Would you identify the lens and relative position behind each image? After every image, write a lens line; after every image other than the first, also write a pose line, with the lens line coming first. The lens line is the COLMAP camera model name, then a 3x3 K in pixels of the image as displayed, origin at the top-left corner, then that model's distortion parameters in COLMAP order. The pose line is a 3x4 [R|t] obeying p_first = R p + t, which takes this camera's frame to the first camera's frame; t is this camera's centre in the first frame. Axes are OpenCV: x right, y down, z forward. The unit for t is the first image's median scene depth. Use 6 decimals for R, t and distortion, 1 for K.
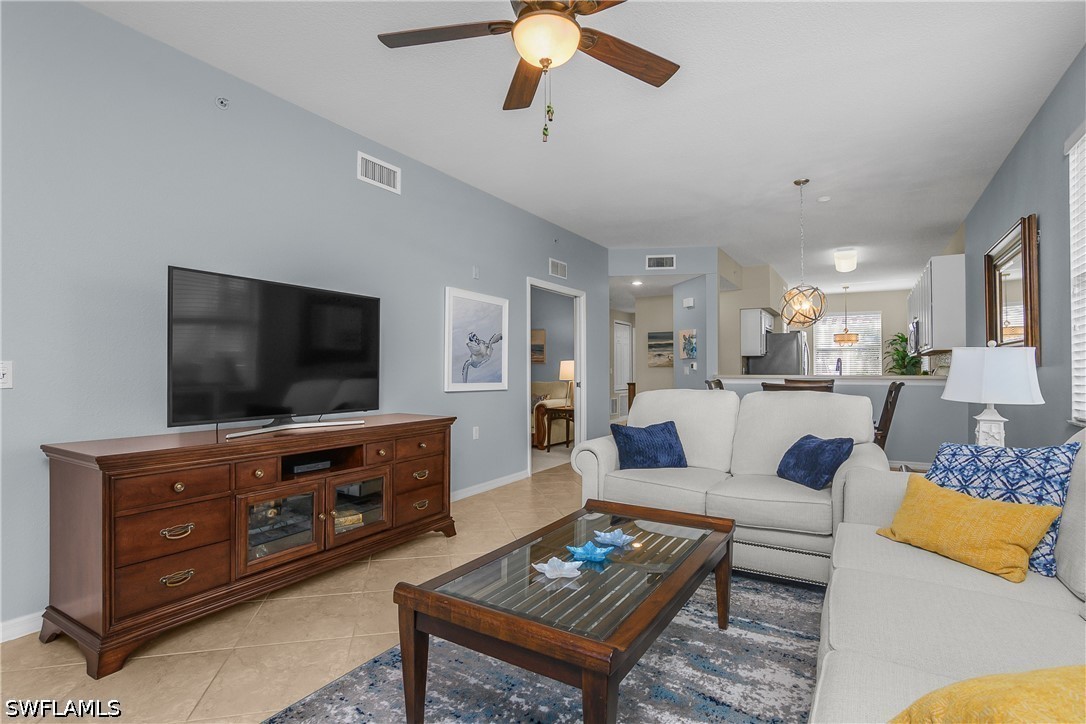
lens RADIAL K [[536.8, 0, 541.6], [0, 536.8, 363.0], [0, 0, 1]] dist [-0.002804, -0.000269]
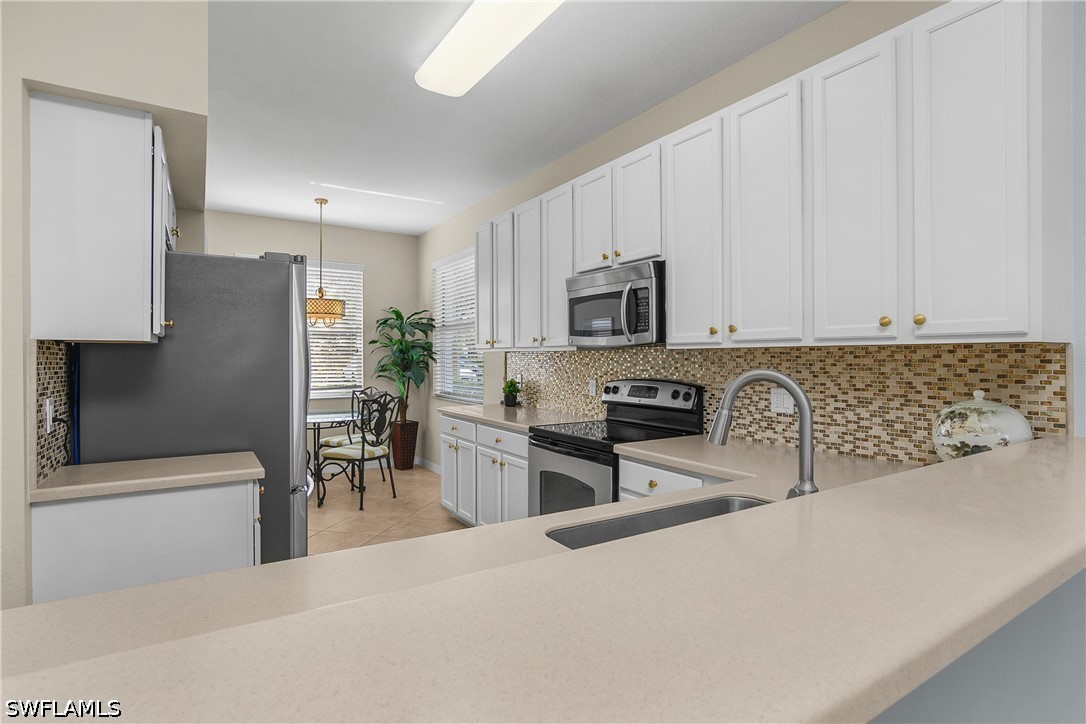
lens RADIAL K [[536.8, 0, 545.3], [0, 536.8, 358.7], [0, 0, 1]] dist [-0.002804, -0.000269]
pose [[0.441274, -0.002081, 0.897370, 0.268430], [-0.012259, 0.999890, 0.008347, -0.009964], [-0.897289, -0.014684, 0.441200, 0.712259]]
